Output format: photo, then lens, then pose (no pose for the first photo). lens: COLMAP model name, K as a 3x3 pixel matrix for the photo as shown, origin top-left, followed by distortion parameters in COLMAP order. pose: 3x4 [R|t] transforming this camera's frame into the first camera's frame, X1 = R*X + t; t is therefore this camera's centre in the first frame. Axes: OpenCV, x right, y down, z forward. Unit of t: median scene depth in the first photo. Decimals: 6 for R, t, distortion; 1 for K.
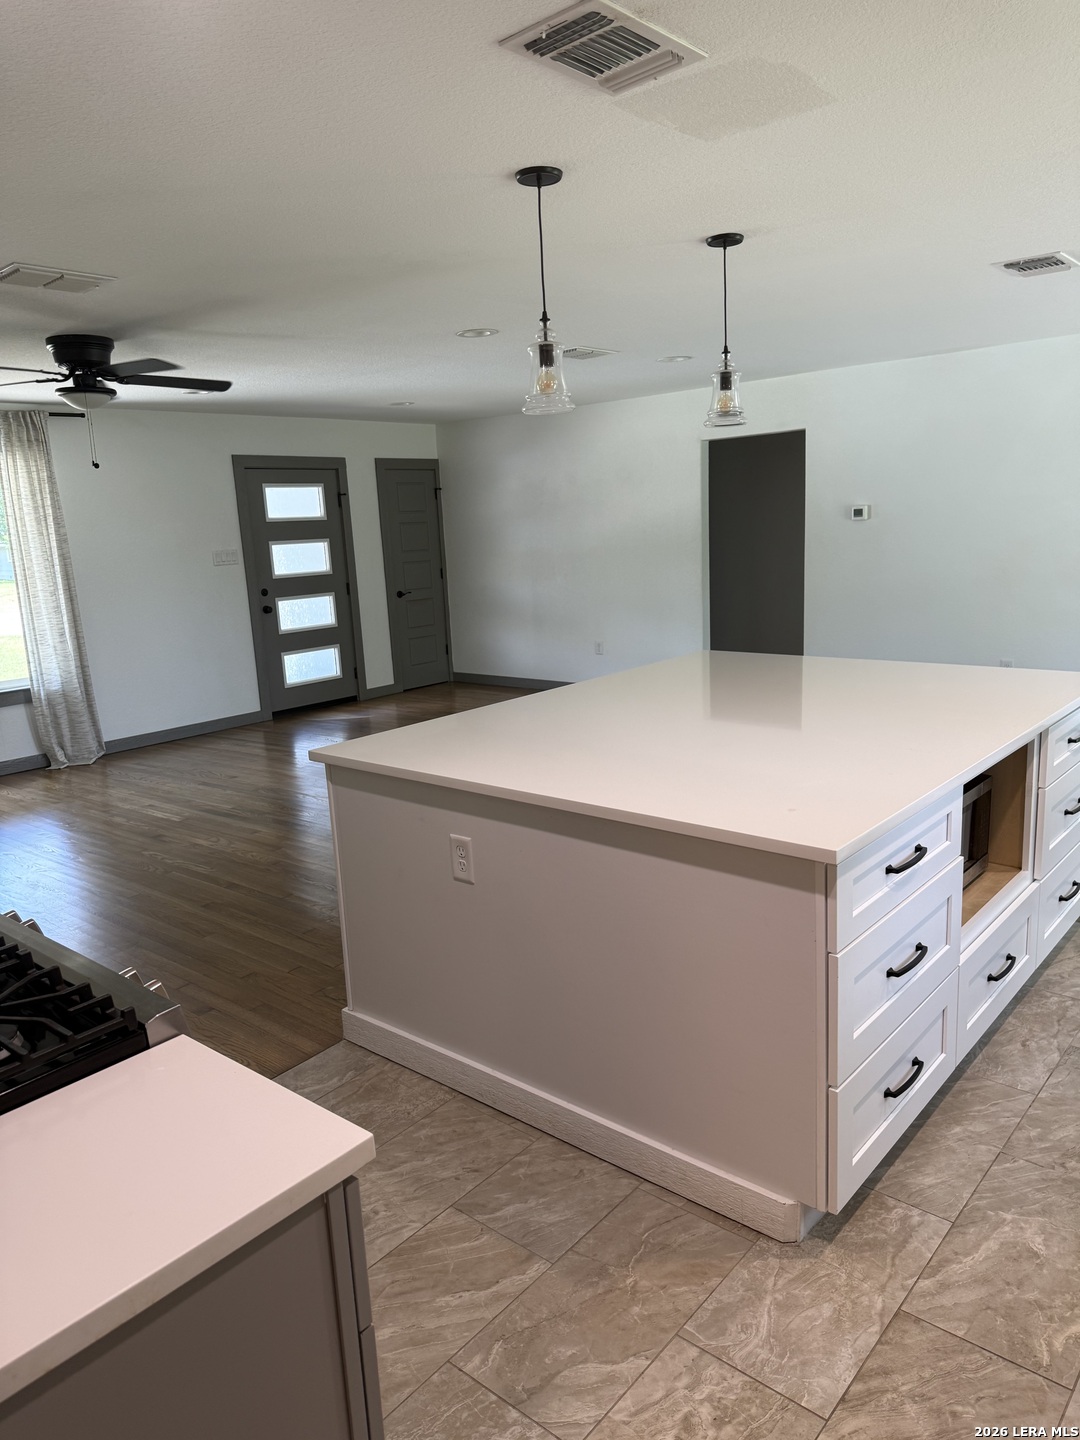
lens RADIAL K [[1014.4, 0, 540.0], [0, 1014.4, 720.0], [0, 0, 1]] dist [-0.009004, -0.005261]
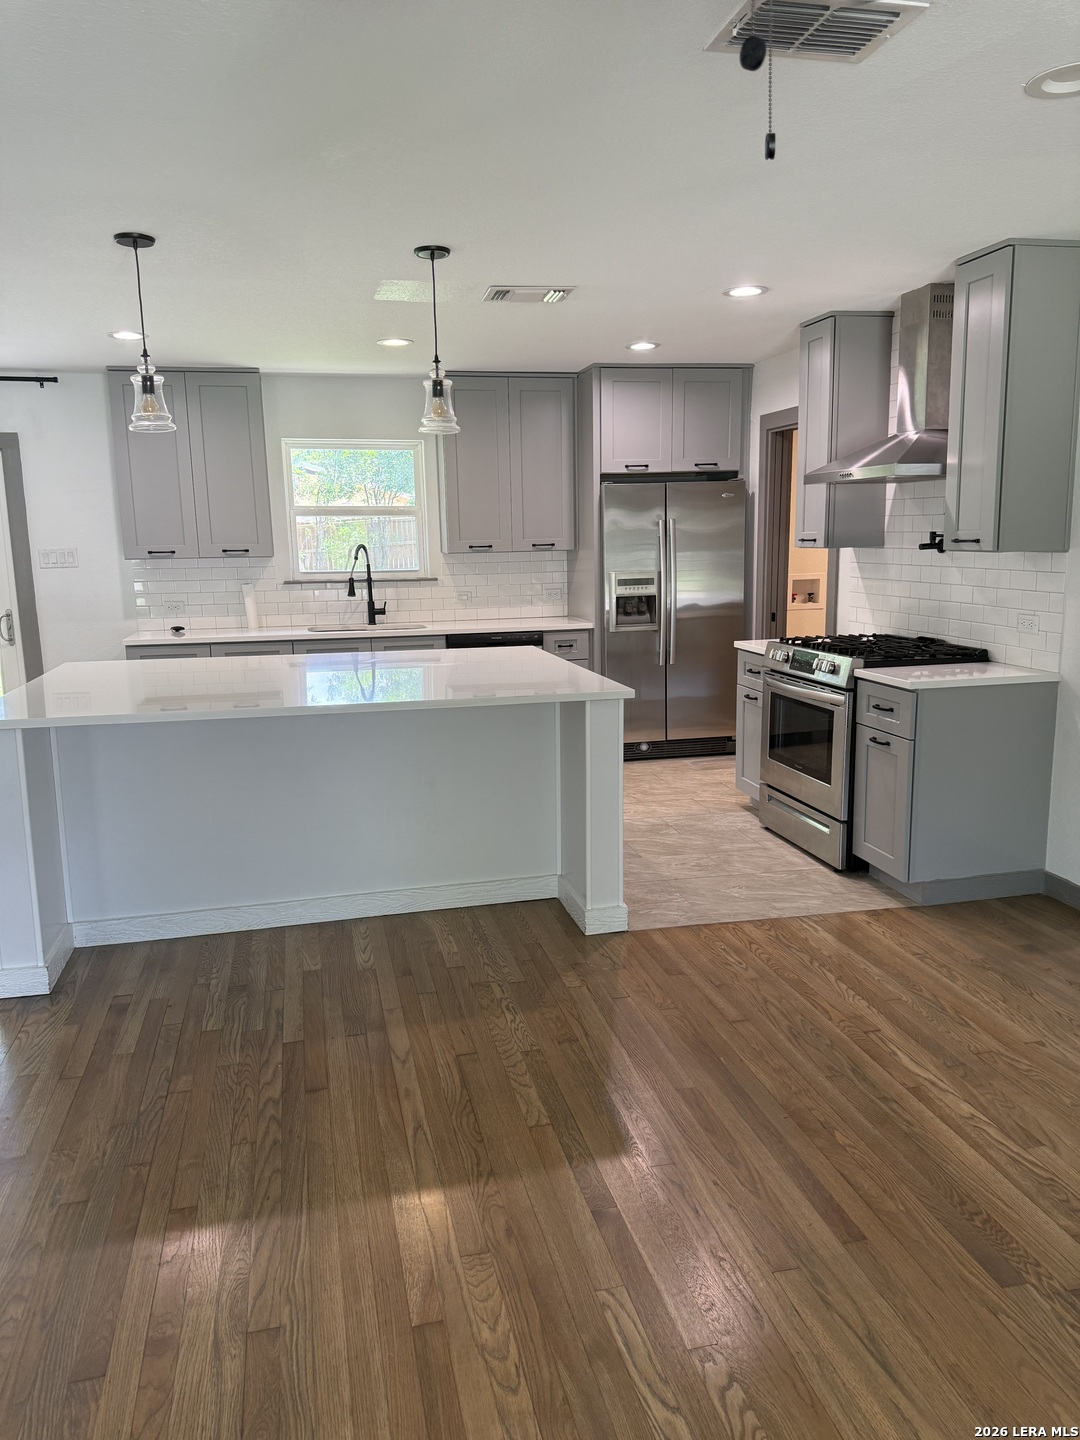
lens RADIAL K [[1014.4, 0, 540.0], [0, 1014.4, 720.0], [0, 0, 1]] dist [-0.009004, -0.005261]
pose [[-0.809127, -0.038469, 0.586373, -1.220240], [0.172683, 0.938232, 0.299836, -0.452293], [-0.561688, 0.343863, -0.752506, 2.842141]]
